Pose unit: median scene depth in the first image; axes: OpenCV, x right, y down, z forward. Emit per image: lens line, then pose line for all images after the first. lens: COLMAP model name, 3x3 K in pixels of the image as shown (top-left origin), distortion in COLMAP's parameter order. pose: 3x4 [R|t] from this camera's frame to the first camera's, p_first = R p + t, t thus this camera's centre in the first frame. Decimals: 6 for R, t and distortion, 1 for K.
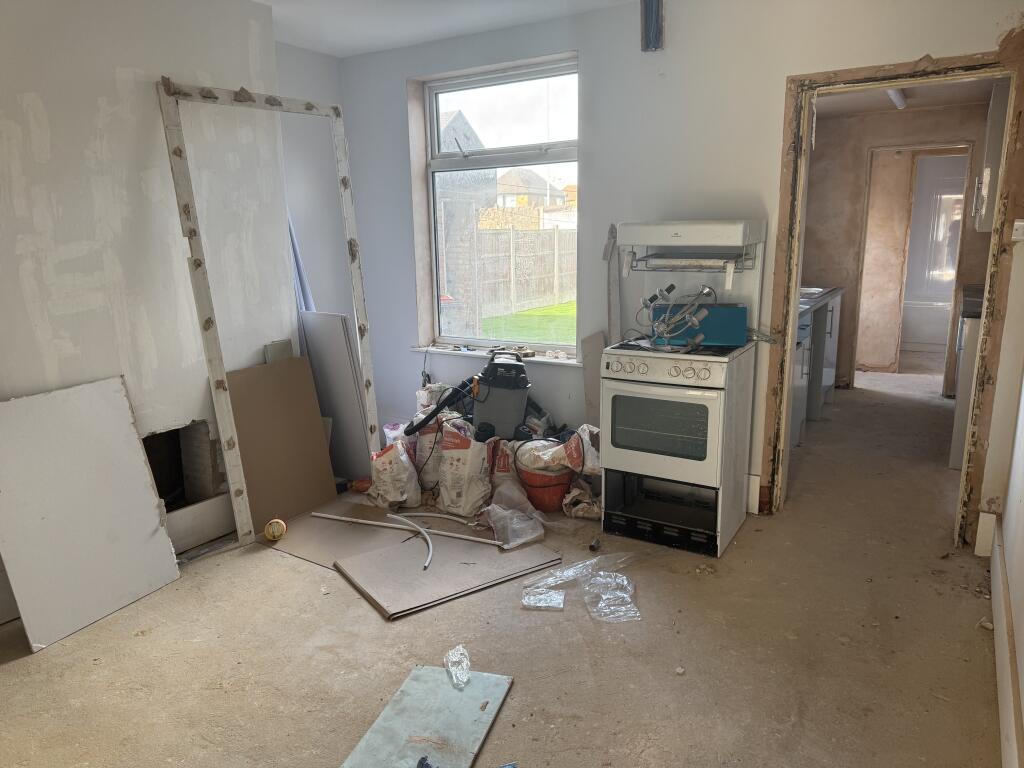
lens RADIAL K [[719.3, 0, 512.0], [0, 719.3, 384.0], [0, 0, 1]] dist [0.007975, 0.003284]
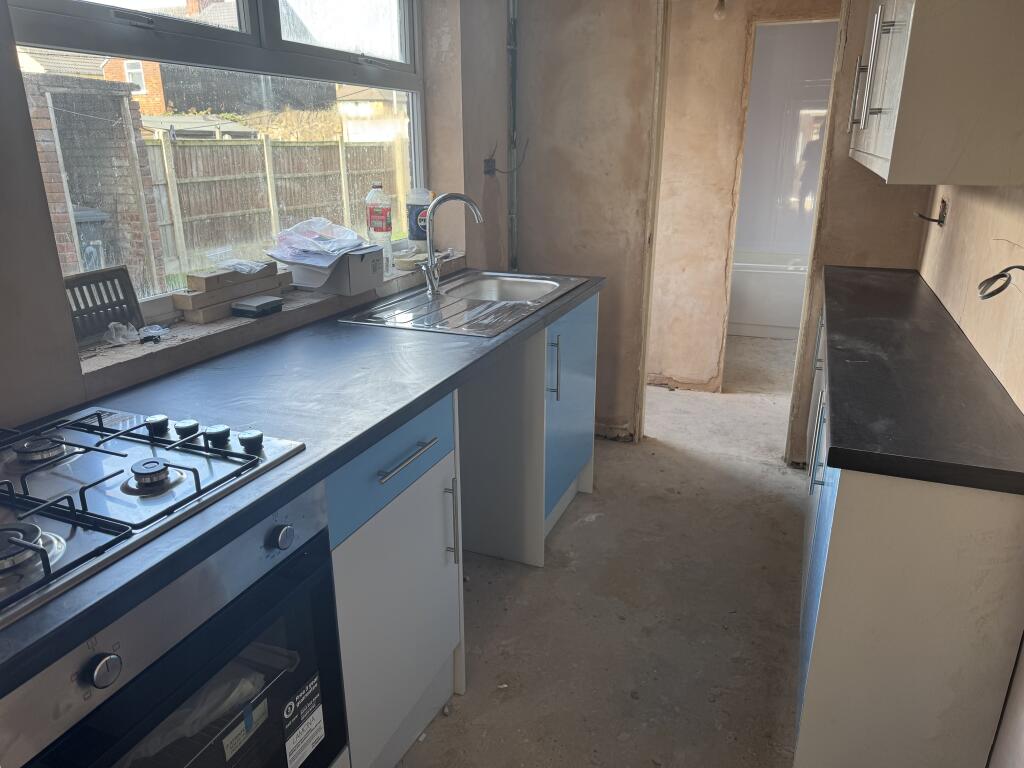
lens RADIAL K [[729.7, 0, 512.0], [0, 729.7, 384.0], [0, 0, 1]] dist [0.134250, -0.192757]
pose [[0.984925, -0.036874, 0.169005, 0.257158], [0.019224, 0.994297, 0.104904, -0.096001], [-0.171909, -0.100073, 0.980017, 0.420296]]
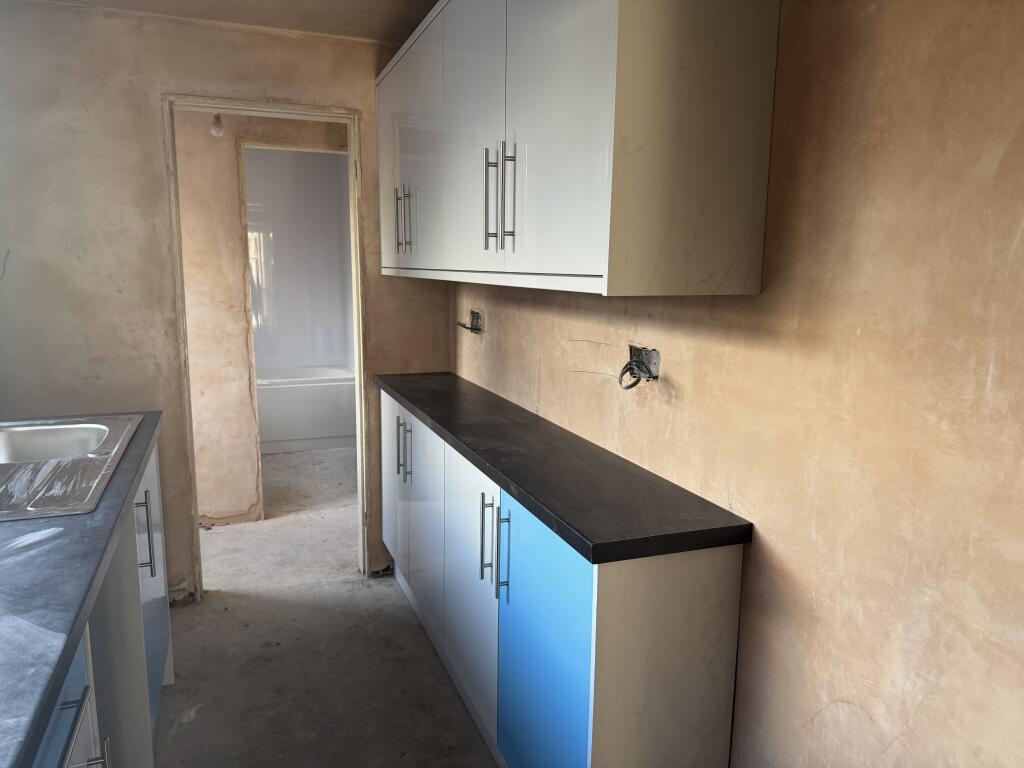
lens RADIAL K [[729.7, 0, 512.0], [0, 729.7, 384.0], [0, 0, 1]] dist [0.134250, -0.192757]
pose [[0.613964, -0.102738, 0.782619, 0.211264], [0.145362, 0.989252, 0.015827, -0.105881], [-0.775834, 0.104046, 0.622300, 0.482386]]
